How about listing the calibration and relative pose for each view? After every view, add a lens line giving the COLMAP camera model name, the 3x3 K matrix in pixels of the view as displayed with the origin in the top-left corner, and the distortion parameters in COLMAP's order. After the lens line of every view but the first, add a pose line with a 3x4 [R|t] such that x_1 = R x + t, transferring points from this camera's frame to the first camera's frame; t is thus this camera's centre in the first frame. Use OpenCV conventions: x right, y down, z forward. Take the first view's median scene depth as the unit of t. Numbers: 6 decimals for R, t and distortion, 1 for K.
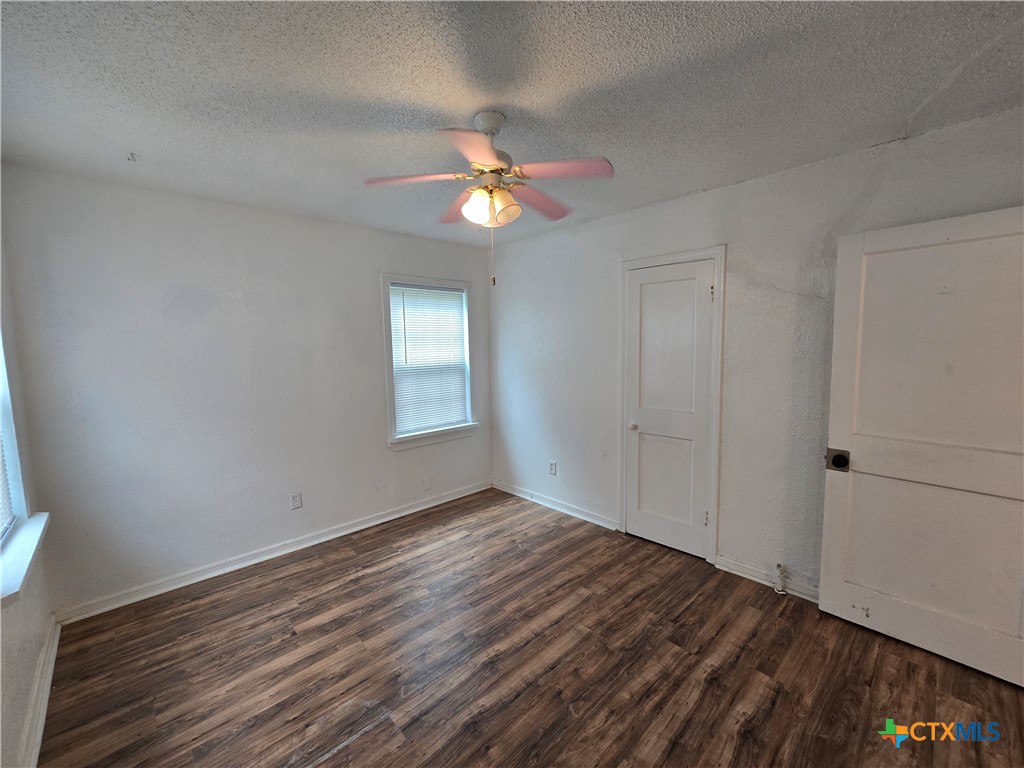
lens RADIAL K [[420.0, 0, 515.0], [0, 420.0, 378.1], [0, 0, 1]] dist [-0.002986, -0.000494]
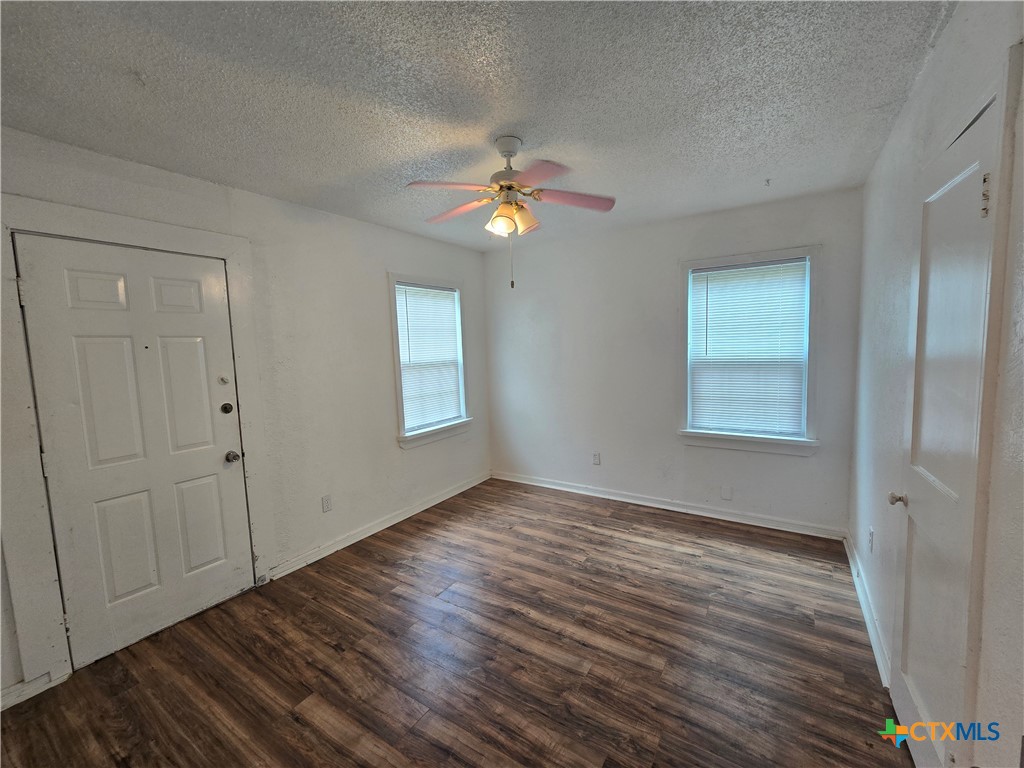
lens RADIAL K [[420.0, 0, 515.3], [0, 420.0, 378.8], [0, 0, 1]] dist [-0.002986, -0.000494]
pose [[0.236726, 0.091523, -0.967256, 0.801620], [-0.053249, 0.995279, 0.081143, -0.051479], [0.970116, 0.032296, 0.240482, 0.555303]]
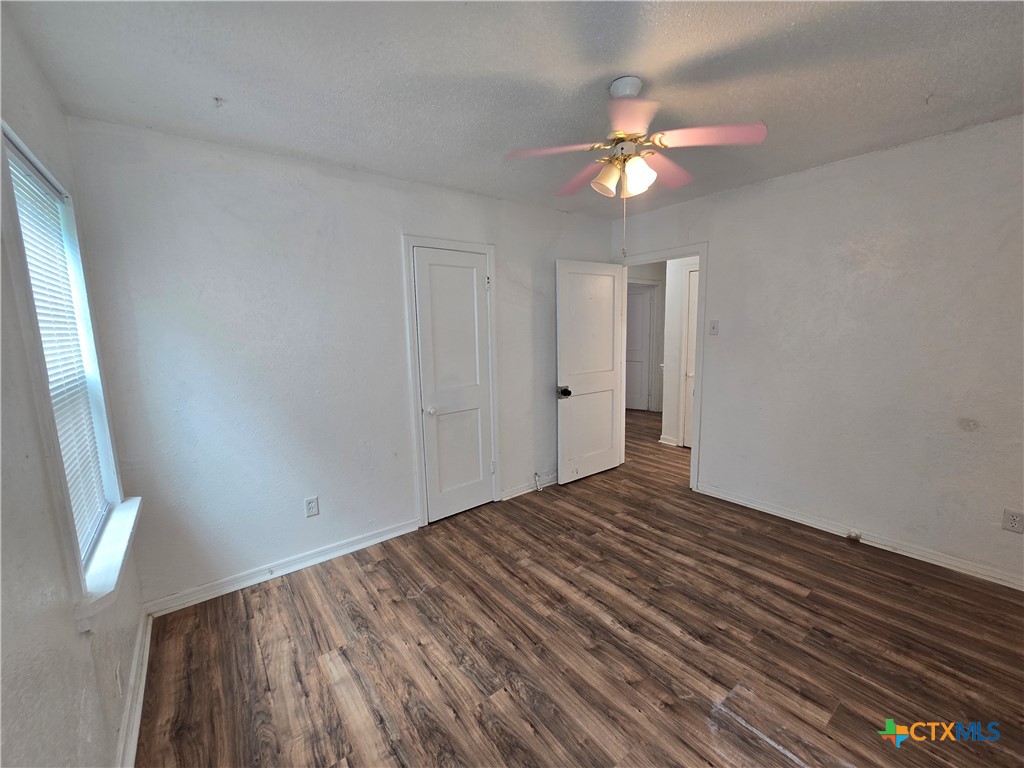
lens RADIAL K [[420.0, 0, 513.0], [0, 420.0, 384.7], [0, 0, 1]] dist [-0.002986, -0.000494]
pose [[0.108007, -0.127225, 0.985976, -0.815944], [0.104071, 0.987775, 0.116057, -0.048326], [-0.988688, 0.090077, 0.119927, 0.874993]]
